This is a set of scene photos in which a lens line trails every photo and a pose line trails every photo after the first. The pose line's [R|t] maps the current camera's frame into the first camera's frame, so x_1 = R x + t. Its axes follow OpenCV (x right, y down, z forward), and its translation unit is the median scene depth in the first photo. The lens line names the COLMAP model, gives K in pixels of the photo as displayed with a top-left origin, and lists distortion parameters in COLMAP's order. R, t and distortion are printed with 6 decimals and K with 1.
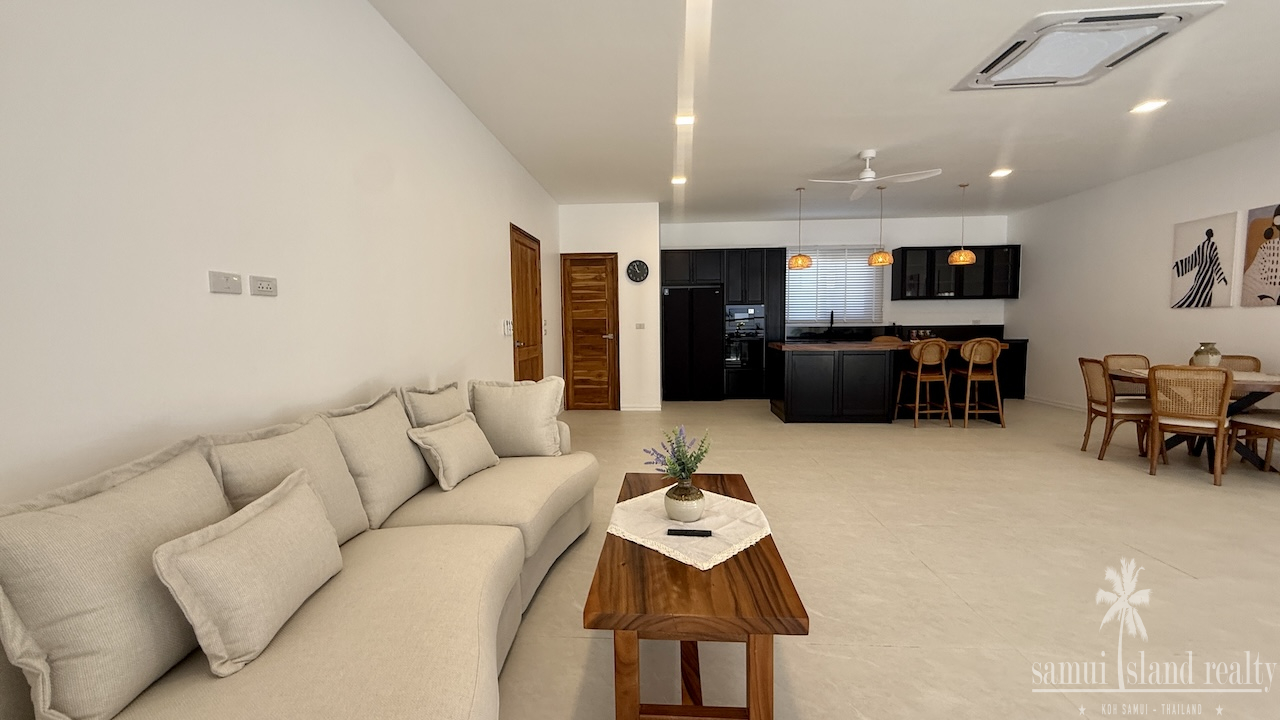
lens RADIAL K [[505.9, 0, 638.3], [0, 505.9, 359.9], [0, 0, 1]] dist [-0.010914, 0.000139]
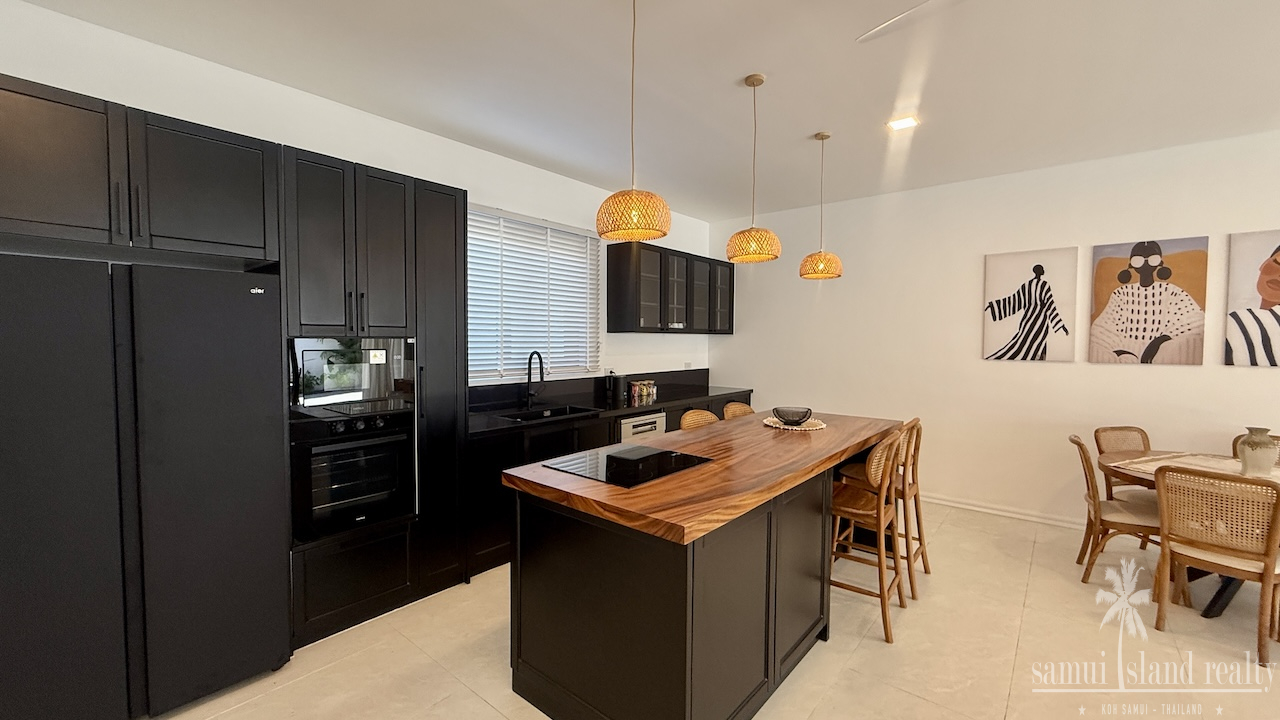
lens RADIAL K [[505.9, 0, 633.8], [0, 505.9, 364.0], [0, 0, 1]] dist [-0.010914, 0.000139]
pose [[0.597322, -0.025704, 0.801590, 0.093525], [0.046843, 0.998898, -0.002876, -0.129711], [-0.800632, 0.039266, 0.597868, 1.044919]]
